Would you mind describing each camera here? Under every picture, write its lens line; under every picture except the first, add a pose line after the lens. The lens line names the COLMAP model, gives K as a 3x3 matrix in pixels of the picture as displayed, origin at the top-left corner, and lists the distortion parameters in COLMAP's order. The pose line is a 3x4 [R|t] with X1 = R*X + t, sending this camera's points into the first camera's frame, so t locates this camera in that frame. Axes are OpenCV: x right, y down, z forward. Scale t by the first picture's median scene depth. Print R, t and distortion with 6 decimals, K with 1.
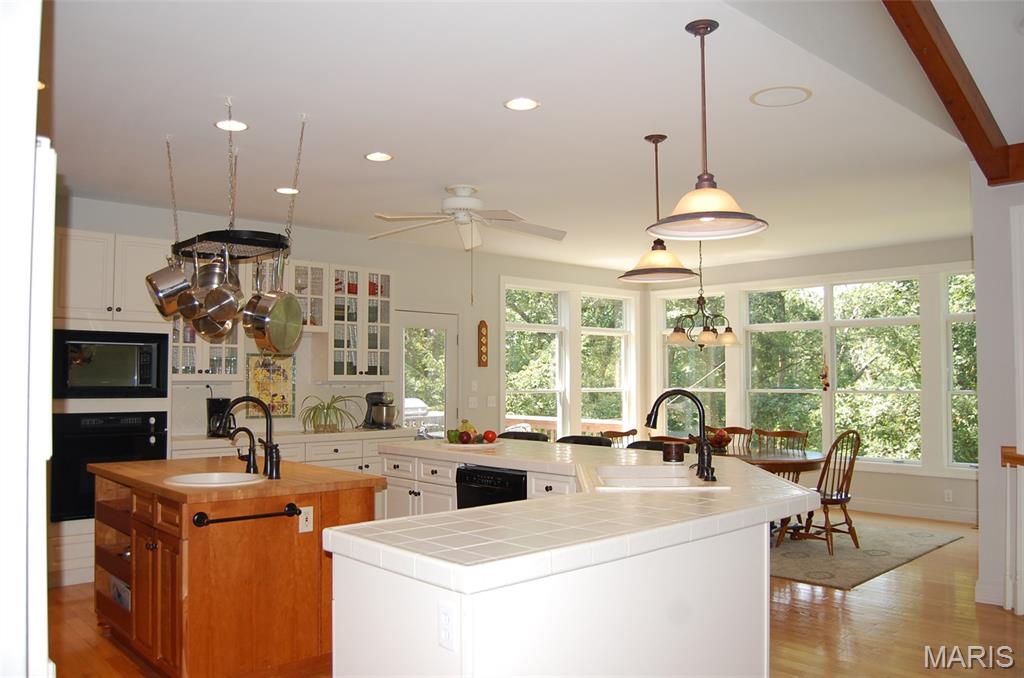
lens RADIAL K [[821.3, 0, 512.9], [0, 821.3, 342.4], [0, 0, 1]] dist [-0.067262, 0.000402]
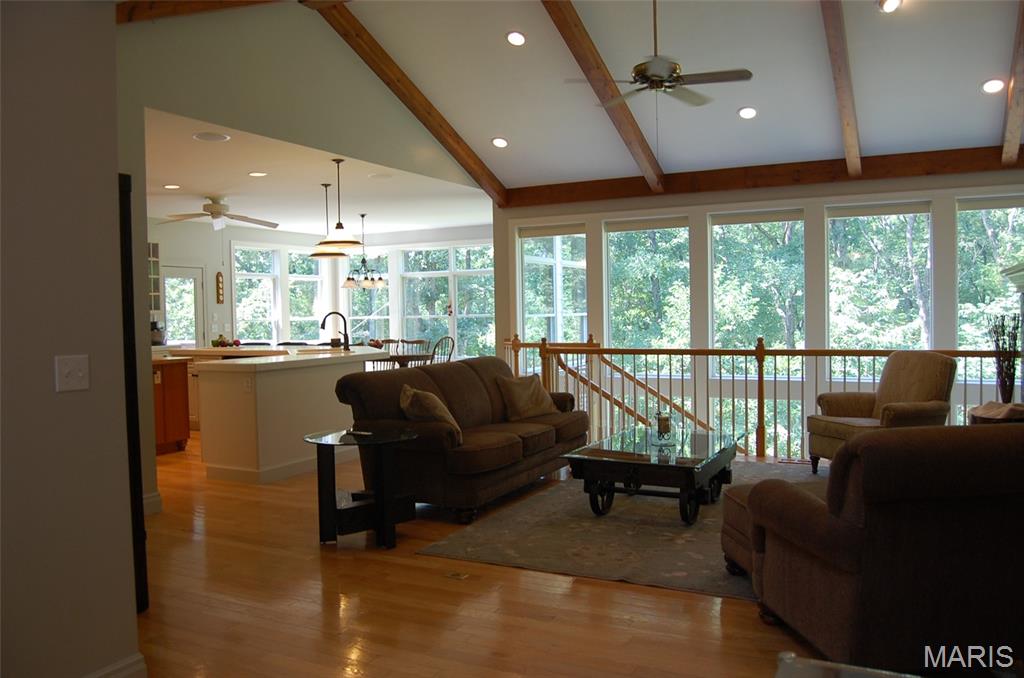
lens RADIAL K [[821.3, 0, 507.4], [0, 821.3, 340.4], [0, 0, 1]] dist [-0.067262, 0.000402]
pose [[0.941798, -0.029106, 0.334917, -0.042478], [0.003655, 0.997073, 0.076372, -0.013689], [-0.336160, -0.070703, 0.939147, -0.522019]]
